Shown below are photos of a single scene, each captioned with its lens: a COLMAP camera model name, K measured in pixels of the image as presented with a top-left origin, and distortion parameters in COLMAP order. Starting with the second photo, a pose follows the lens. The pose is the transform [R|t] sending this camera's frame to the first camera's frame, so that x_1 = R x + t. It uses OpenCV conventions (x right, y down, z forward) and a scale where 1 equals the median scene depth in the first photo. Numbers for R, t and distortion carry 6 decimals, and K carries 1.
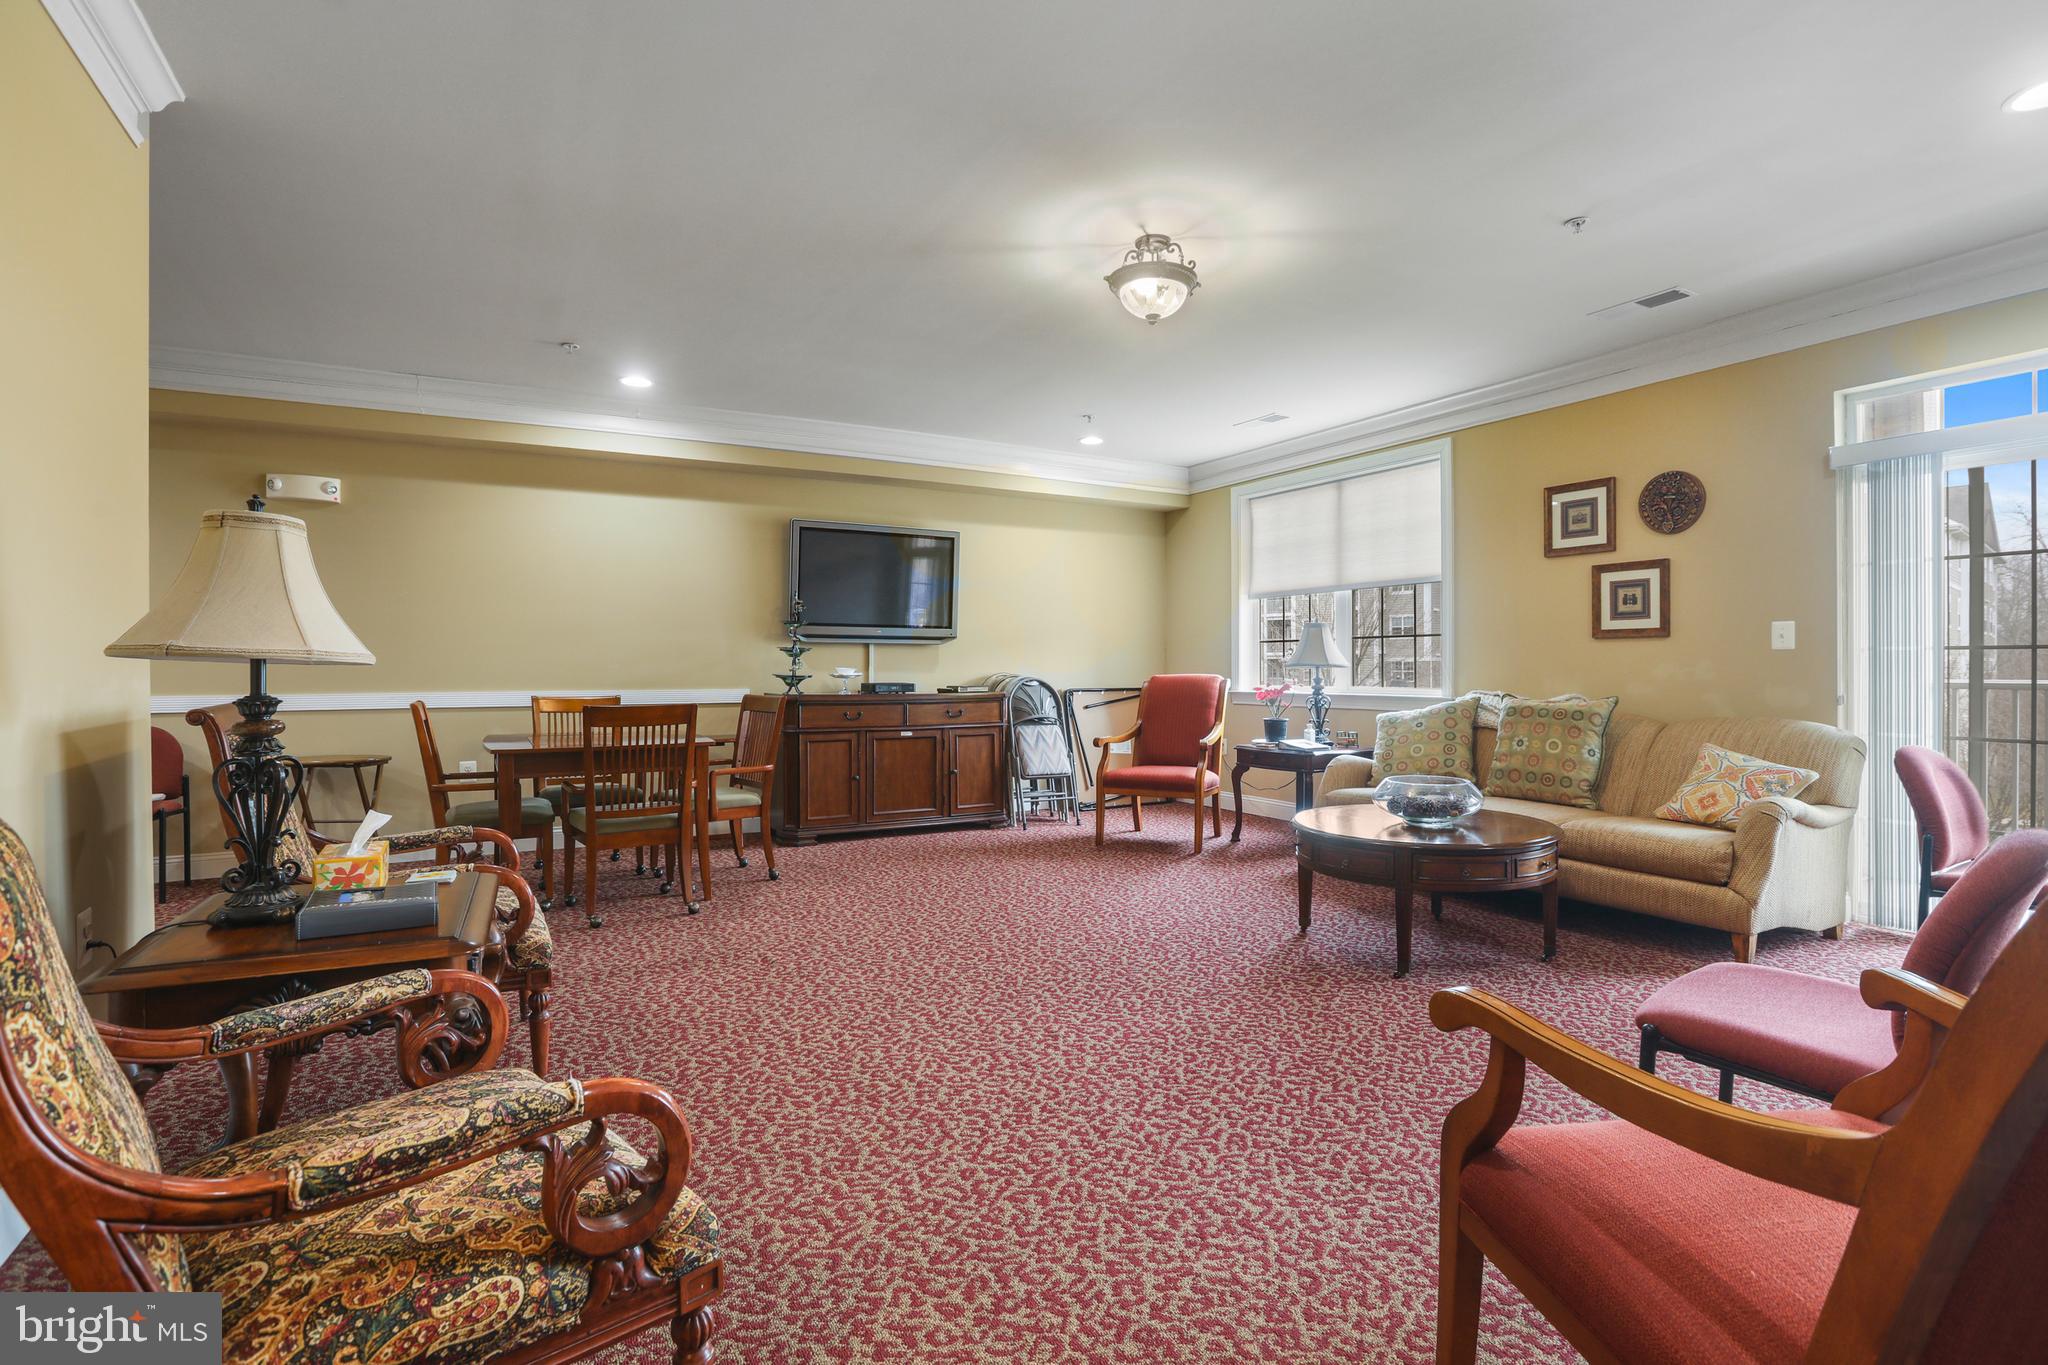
lens RADIAL K [[970.9, 0, 1024.0], [0, 970.9, 682.5], [0, 0, 1]] dist [-0.003253, -0.000015]
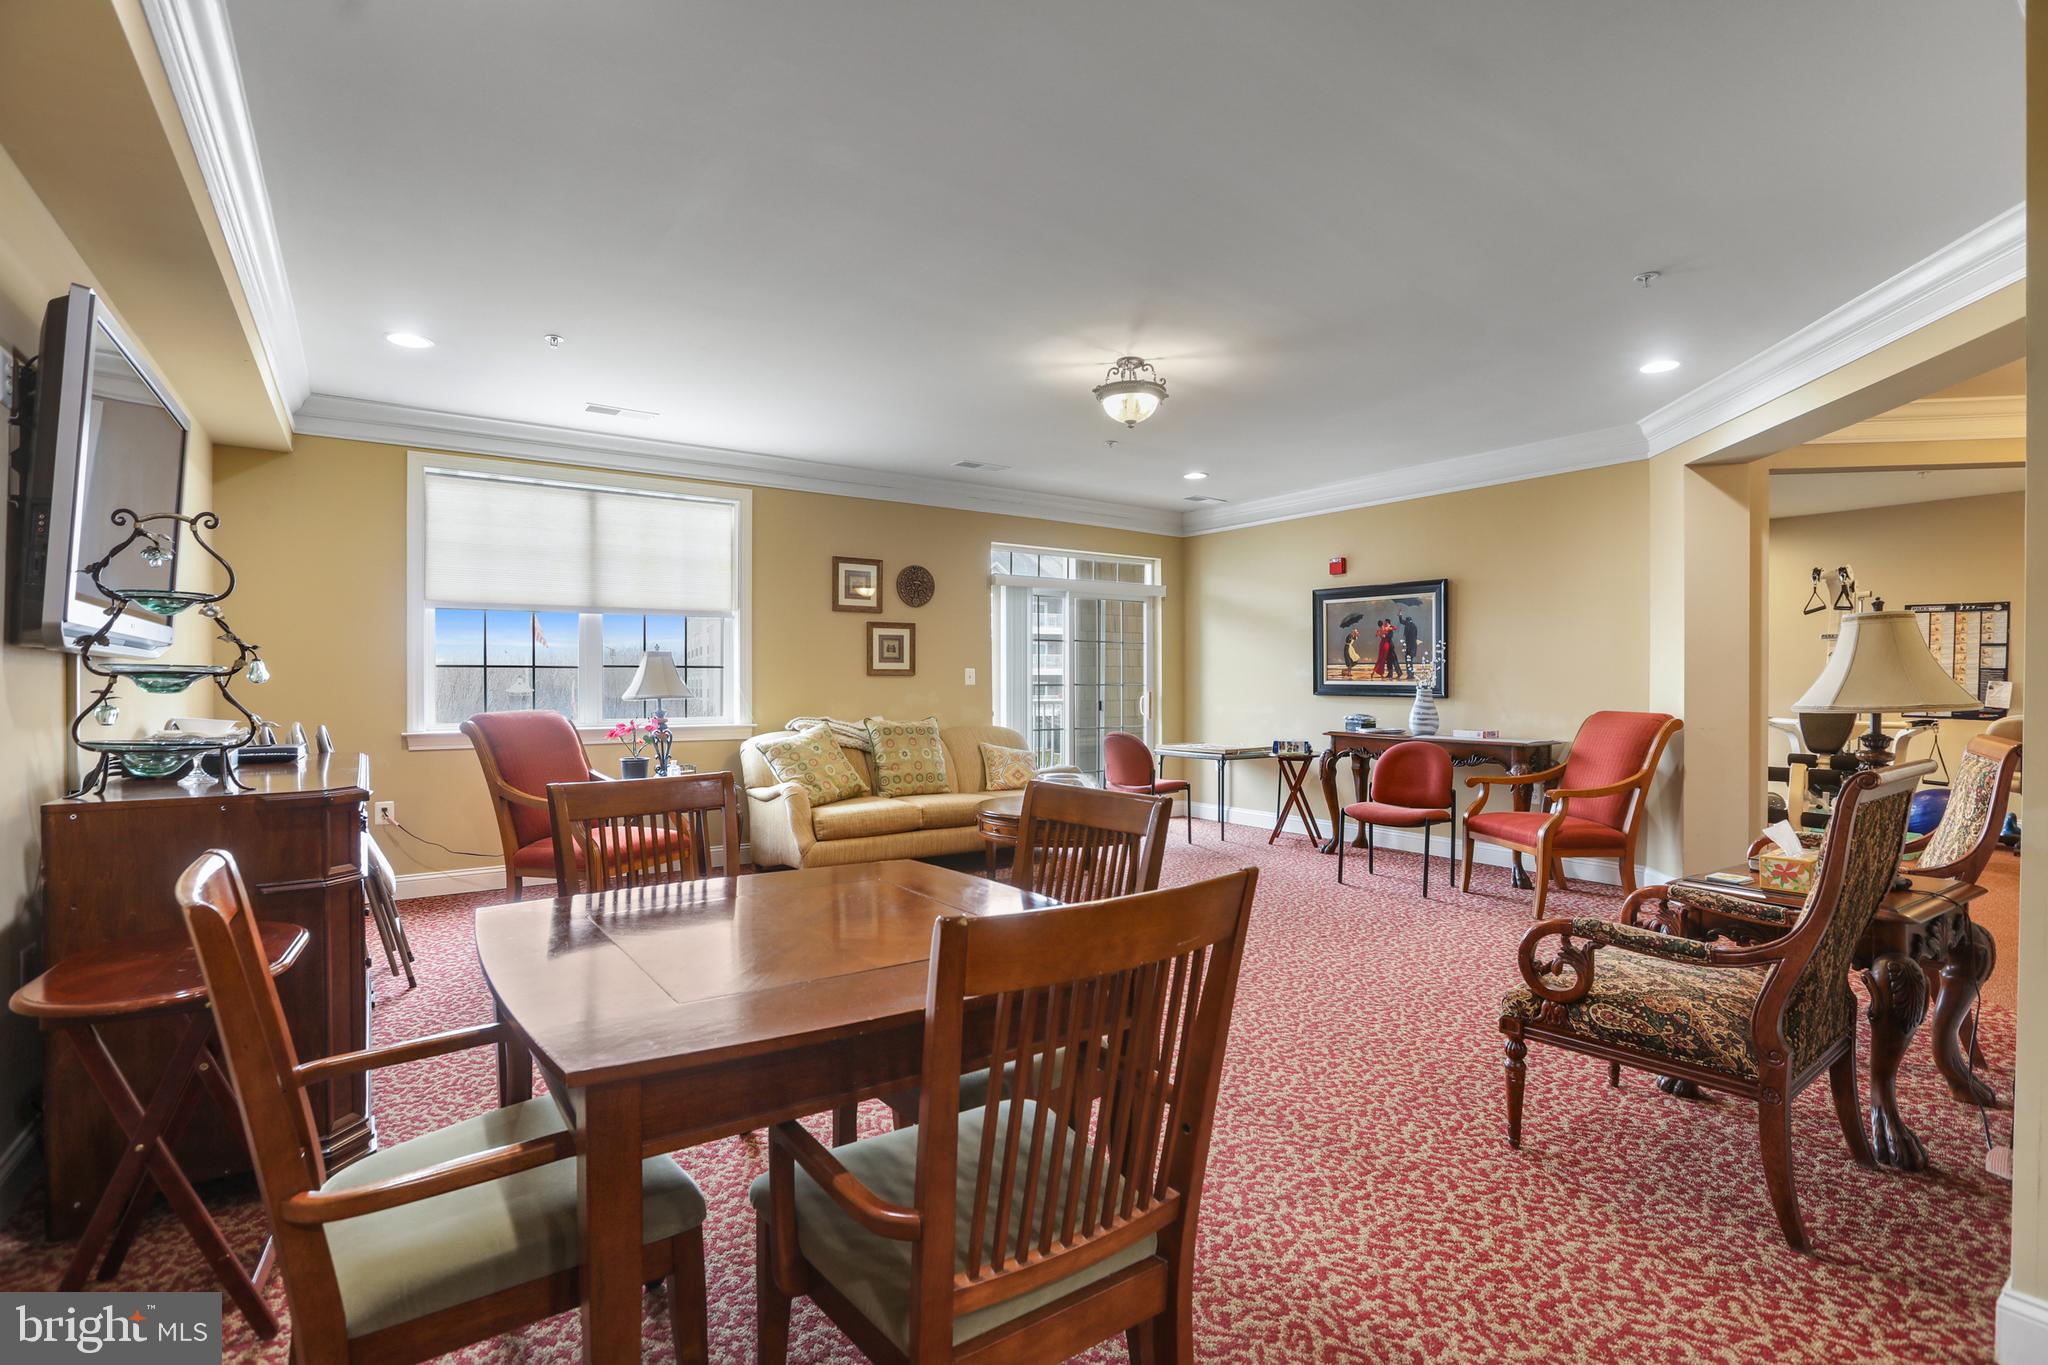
lens RADIAL K [[970.9, 0, 1024.0], [0, 970.9, 682.5], [0, 0, 1]] dist [-0.003253, -0.000015]
pose [[-0.071063, -0.003630, 0.997465, -0.808242], [0.012954, 0.999906, 0.004562, -0.039729], [-0.997388, 0.013245, -0.071010, 0.903423]]
